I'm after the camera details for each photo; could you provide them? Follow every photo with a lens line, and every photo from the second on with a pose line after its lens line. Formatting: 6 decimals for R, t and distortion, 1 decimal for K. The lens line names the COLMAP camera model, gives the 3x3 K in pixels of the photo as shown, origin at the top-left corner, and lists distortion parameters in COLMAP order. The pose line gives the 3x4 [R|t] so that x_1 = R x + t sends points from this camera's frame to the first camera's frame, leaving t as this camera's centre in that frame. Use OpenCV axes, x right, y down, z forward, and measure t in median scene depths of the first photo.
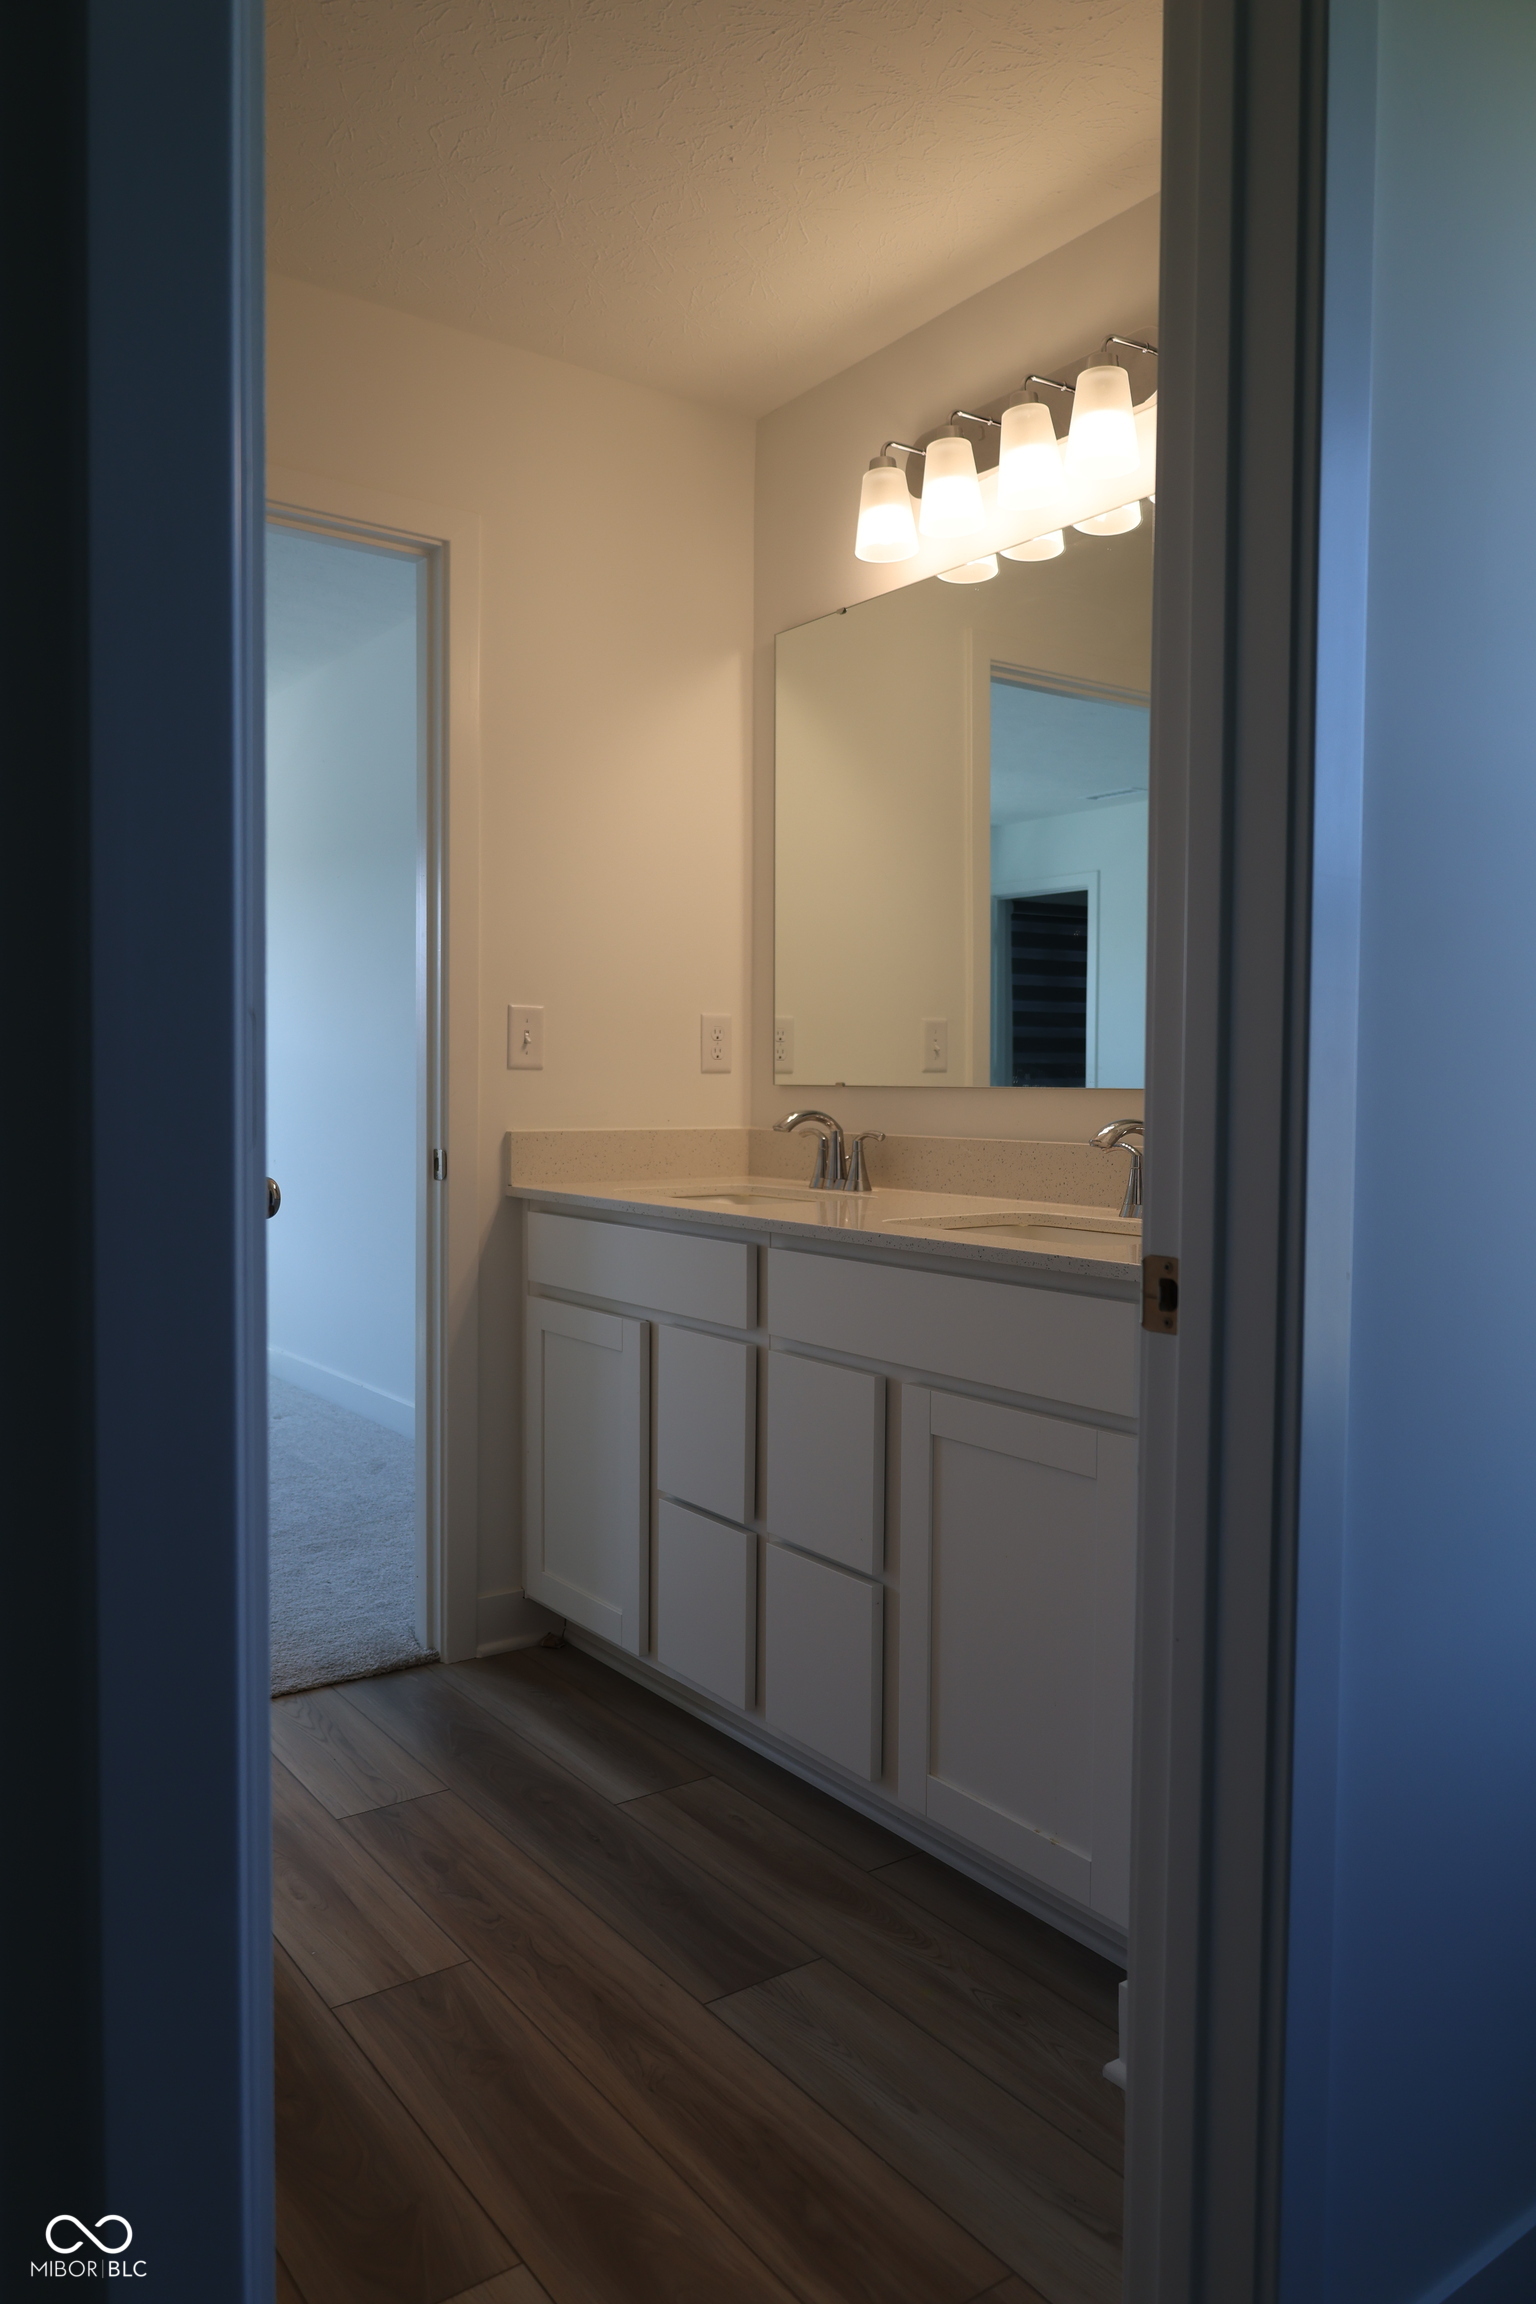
lens RADIAL K [[1595.4, 0, 768.0], [0, 1595.4, 1152.0], [0, 0, 1]] dist [0.051936, -0.000322]
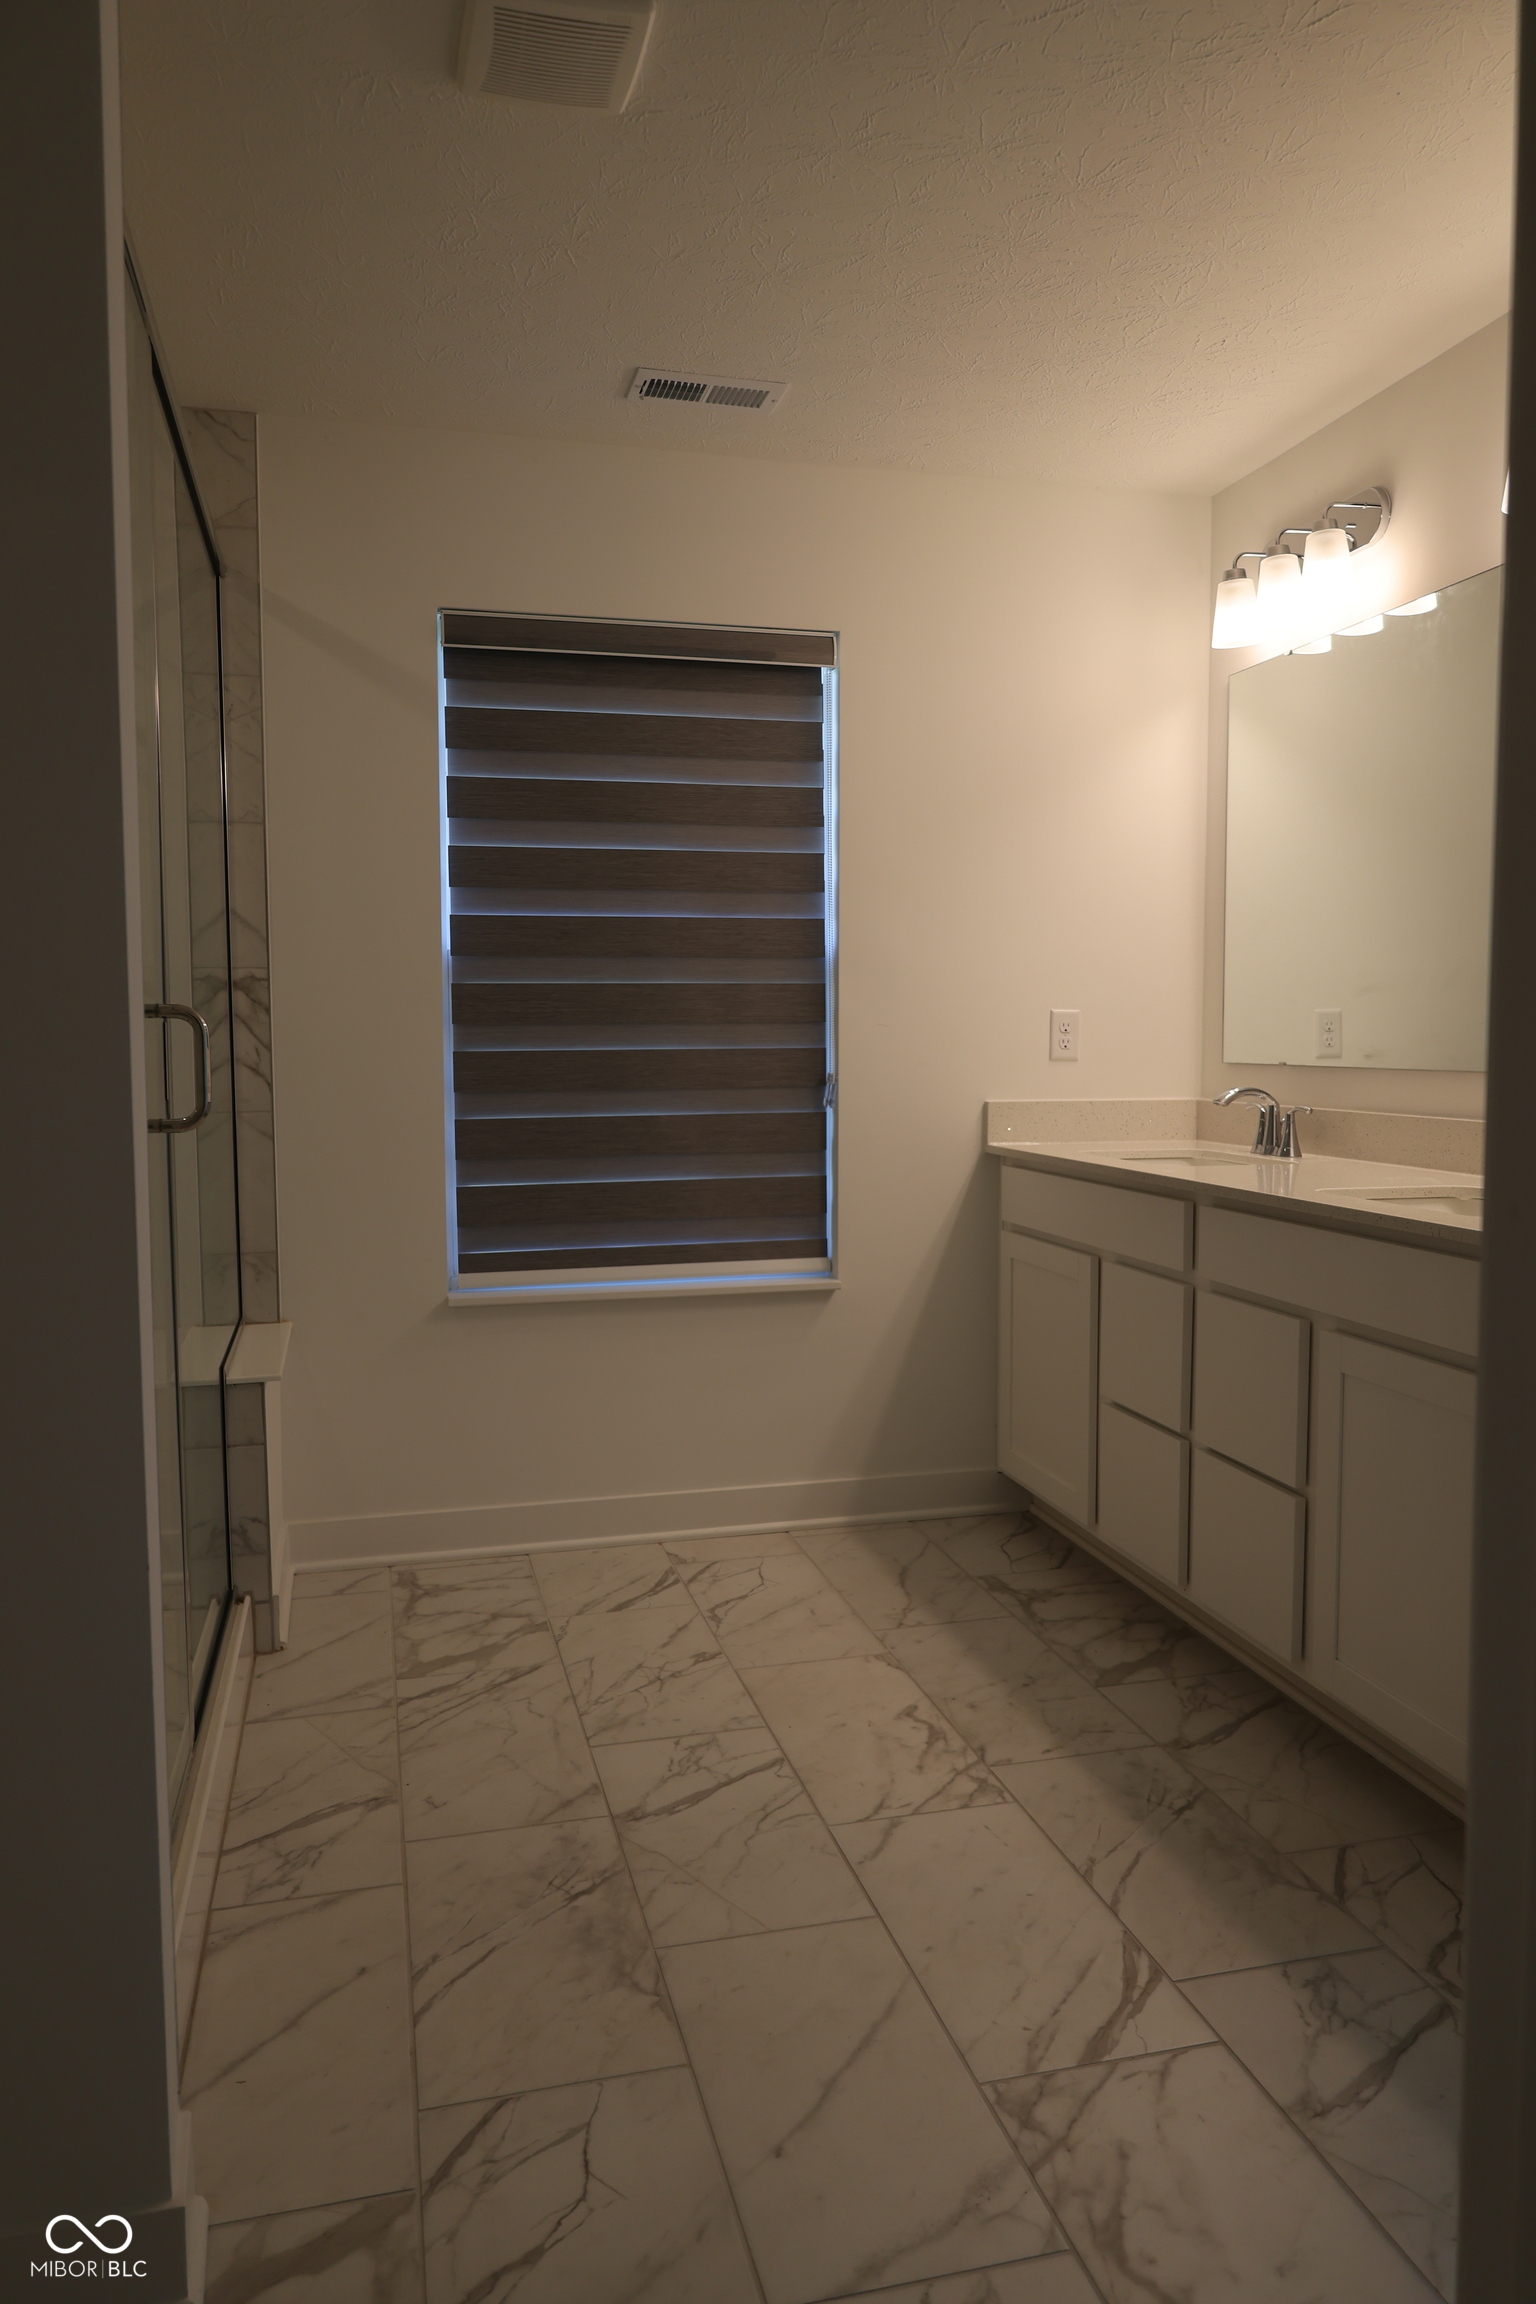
lens RADIAL K [[1595.4, 0, 768.0], [0, 1595.4, 1152.0], [0, 0, 1]] dist [0.051936, -0.000322]
pose [[0.918910, 0.022603, -0.393820, 0.169475], [-0.017940, 0.999719, 0.015519, 0.010128], [0.394060, -0.007196, 0.919057, -0.219606]]
